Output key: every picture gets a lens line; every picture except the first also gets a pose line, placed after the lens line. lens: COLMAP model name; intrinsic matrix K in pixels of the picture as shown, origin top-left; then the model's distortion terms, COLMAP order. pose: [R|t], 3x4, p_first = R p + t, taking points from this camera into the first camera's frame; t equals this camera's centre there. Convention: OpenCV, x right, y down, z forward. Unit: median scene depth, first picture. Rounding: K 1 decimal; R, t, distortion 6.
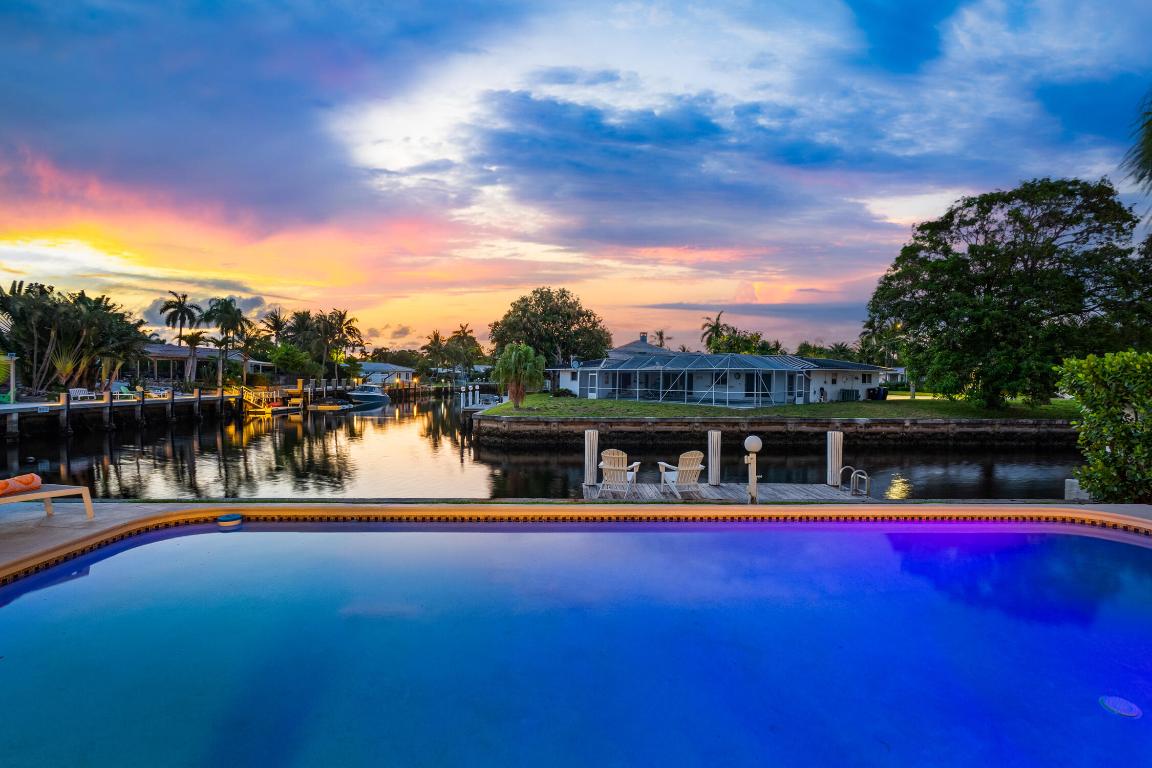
lens RADIAL K [[529.0, 0, 587.6], [0, 529.0, 385.2], [0, 0, 1]] dist [-0.000324, 0.000568]
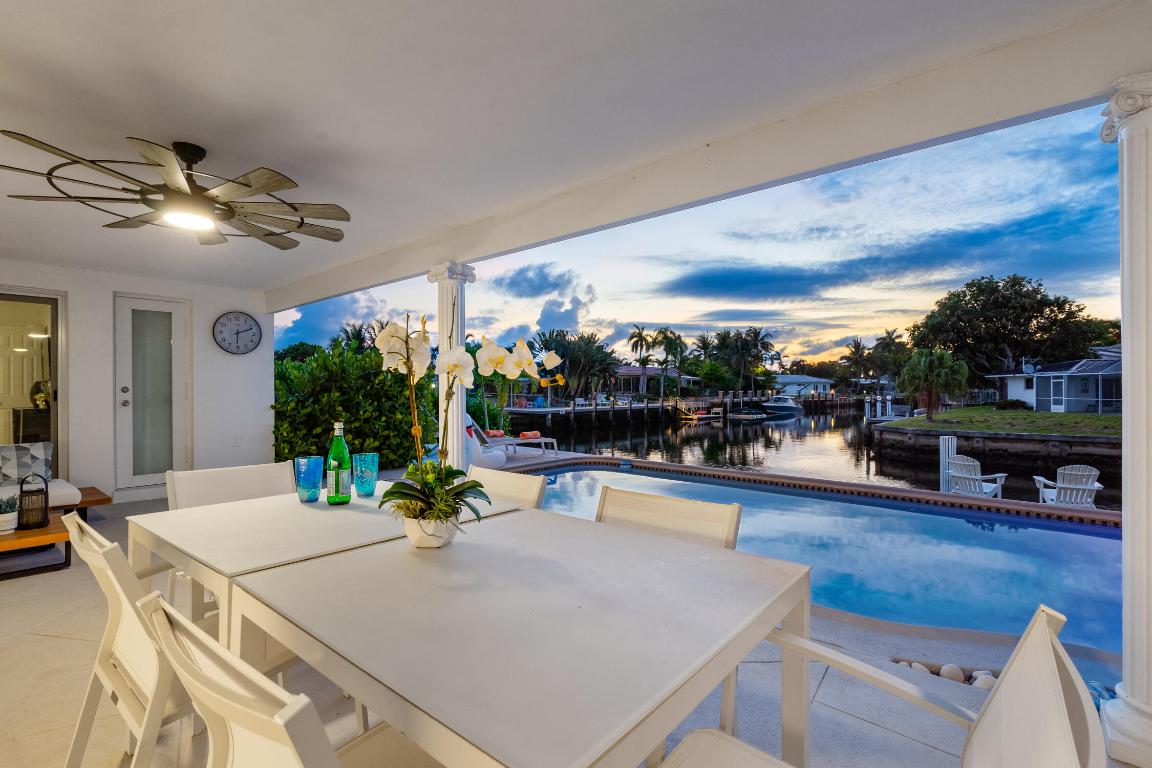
lens RADIAL K [[529.0, 0, 577.2], [0, 529.0, 381.7], [0, 0, 1]] dist [-0.000324, 0.000568]
pose [[0.708923, -0.022018, -0.704942, 0.056340], [0.000444, 0.999526, -0.030773, 0.004280], [0.705285, 0.021503, 0.708597, -0.038321]]
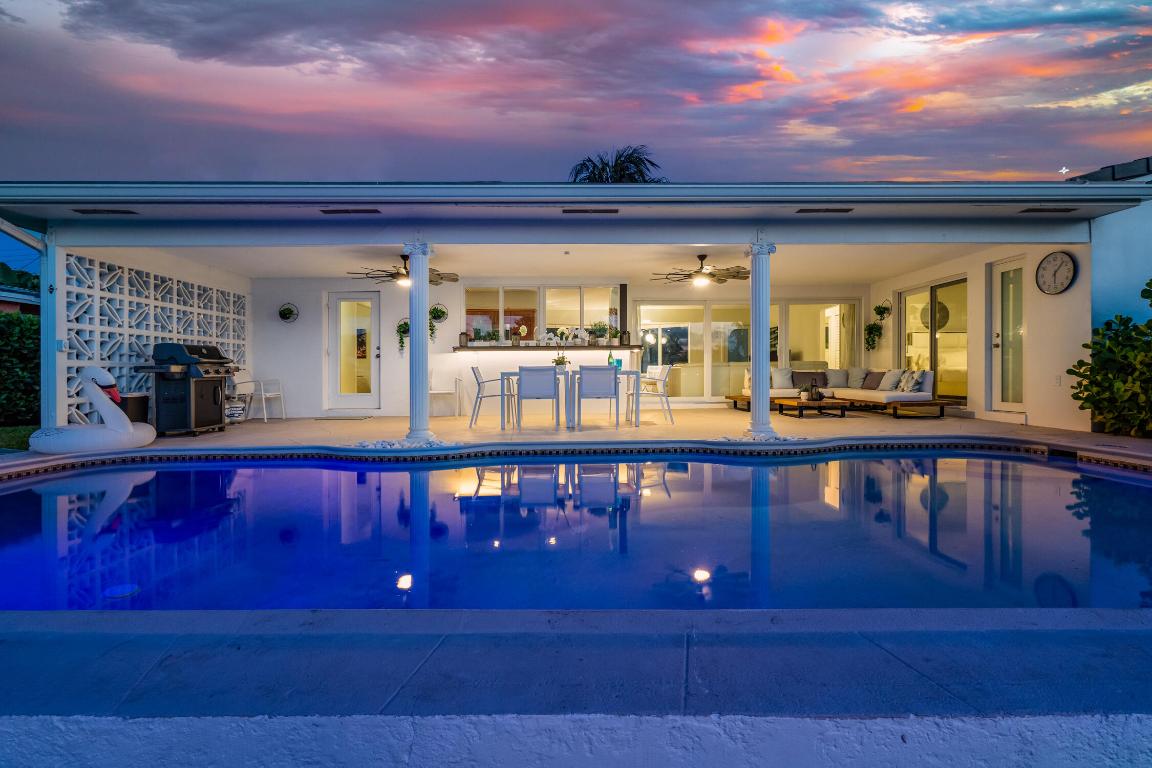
lens RADIAL K [[529.0, 0, 578.8], [0, 529.0, 386.7], [0, 0, 1]] dist [-0.000324, 0.000568]
pose [[-0.999408, 0.002836, 0.034296, 0.014544], [0.004248, 0.999144, 0.041145, 0.011119], [-0.034150, 0.041267, -0.998564, 0.150342]]
